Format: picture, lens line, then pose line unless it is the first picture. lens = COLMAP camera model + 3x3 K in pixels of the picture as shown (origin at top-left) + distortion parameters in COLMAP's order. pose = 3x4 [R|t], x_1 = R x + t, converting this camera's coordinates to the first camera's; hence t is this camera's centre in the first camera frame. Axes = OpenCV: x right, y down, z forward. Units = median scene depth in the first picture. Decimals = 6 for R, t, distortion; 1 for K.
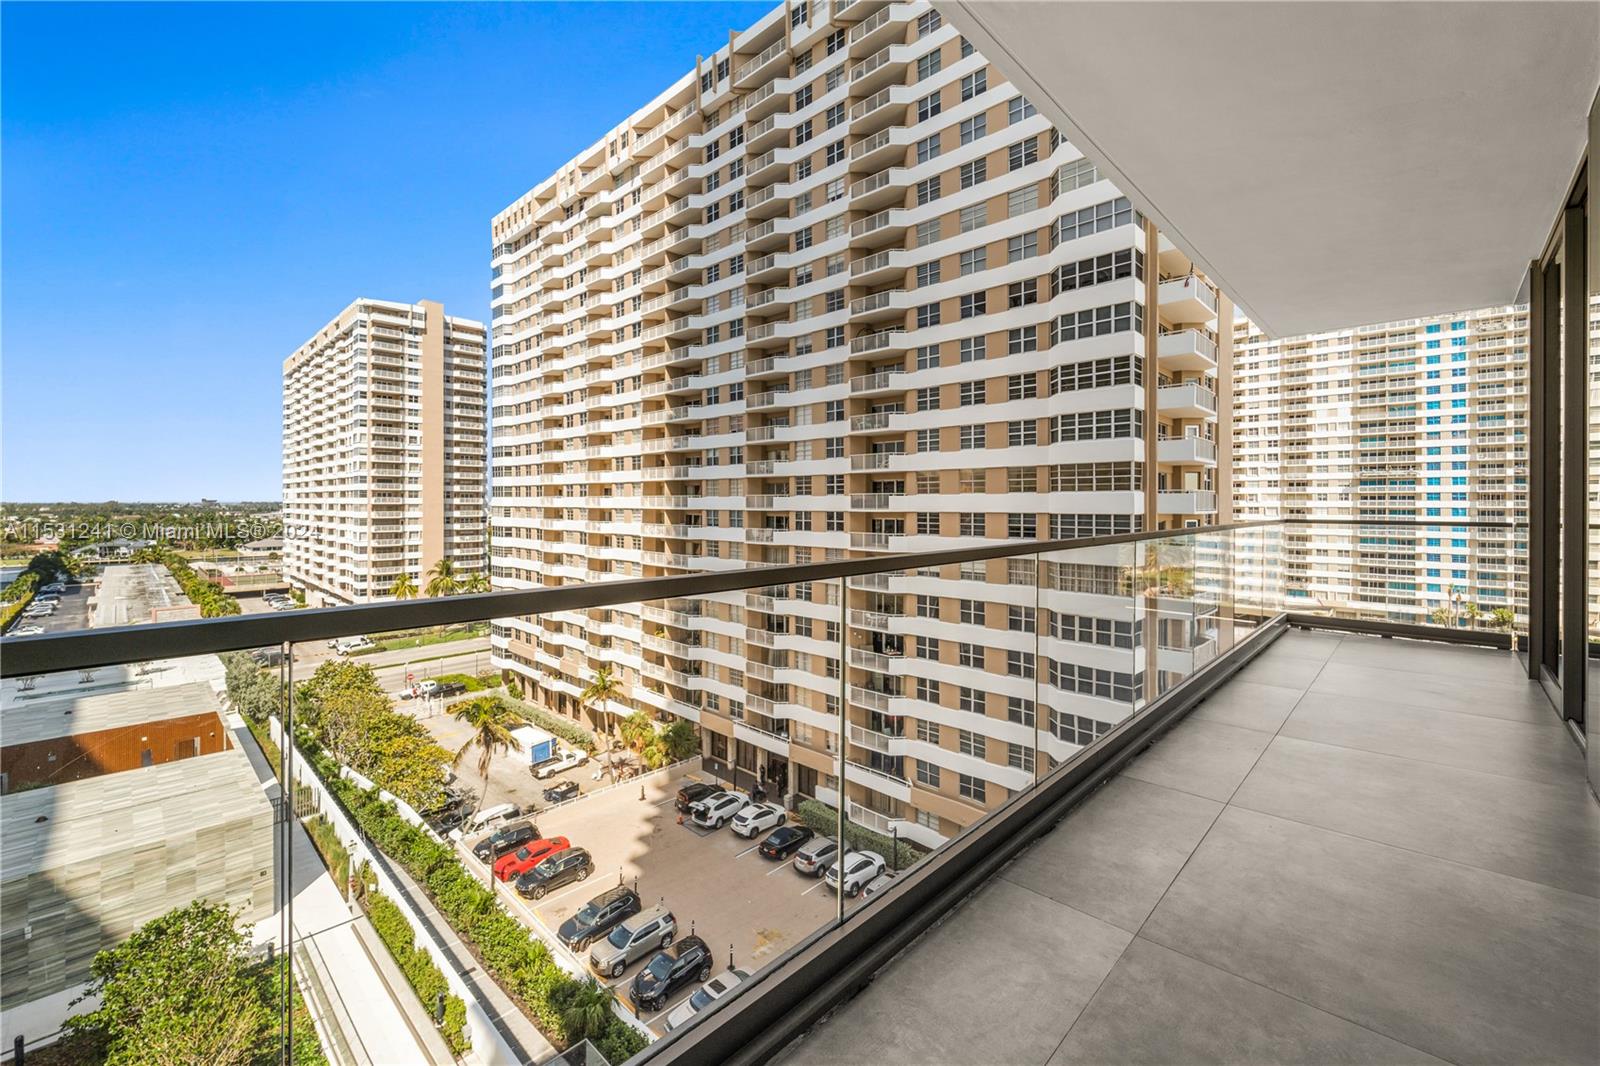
lens RADIAL K [[653.9, 0, 798.6], [0, 653.9, 522.9], [0, 0, 1]] dist [-0.001269, -0.000820]
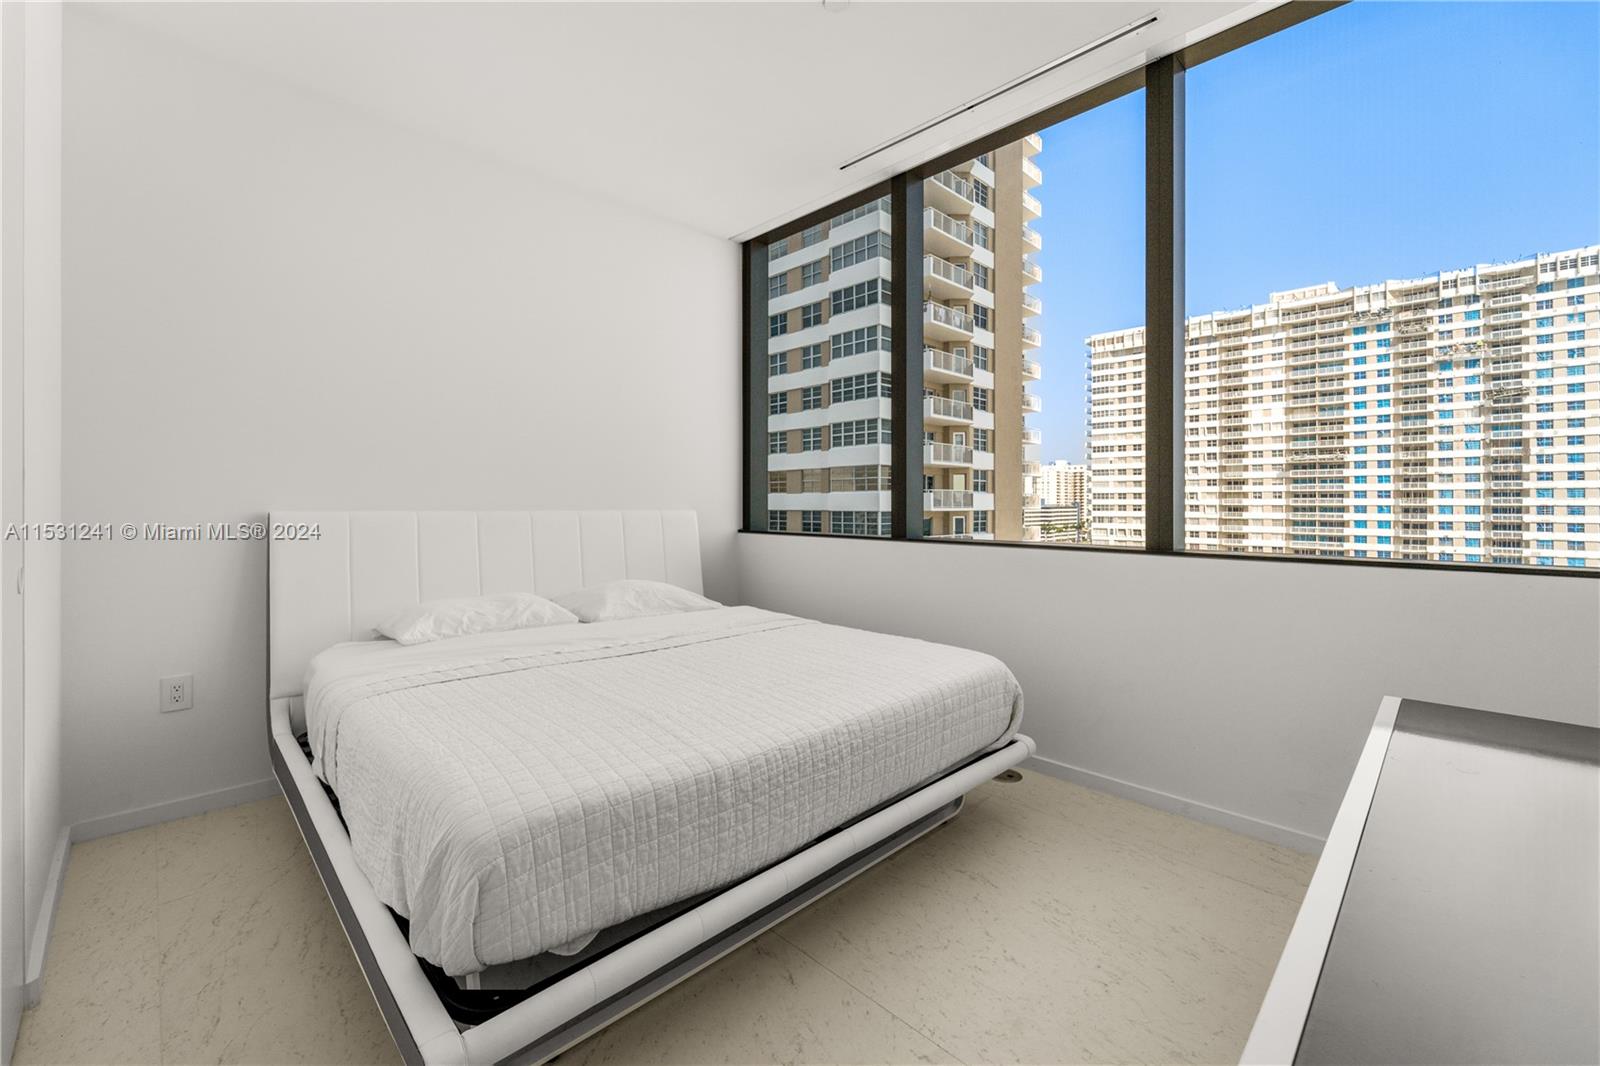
lens RADIAL K [[653.9, 0, 801.7], [0, 653.9, 517.1], [0, 0, 1]] dist [-0.001269, -0.000820]
pose [[0.999710, -0.001999, -0.023978, 0.118074], [0.001801, 0.999964, -0.008261, 0.001763], [0.023994, 0.008215, 0.999678, -0.041070]]
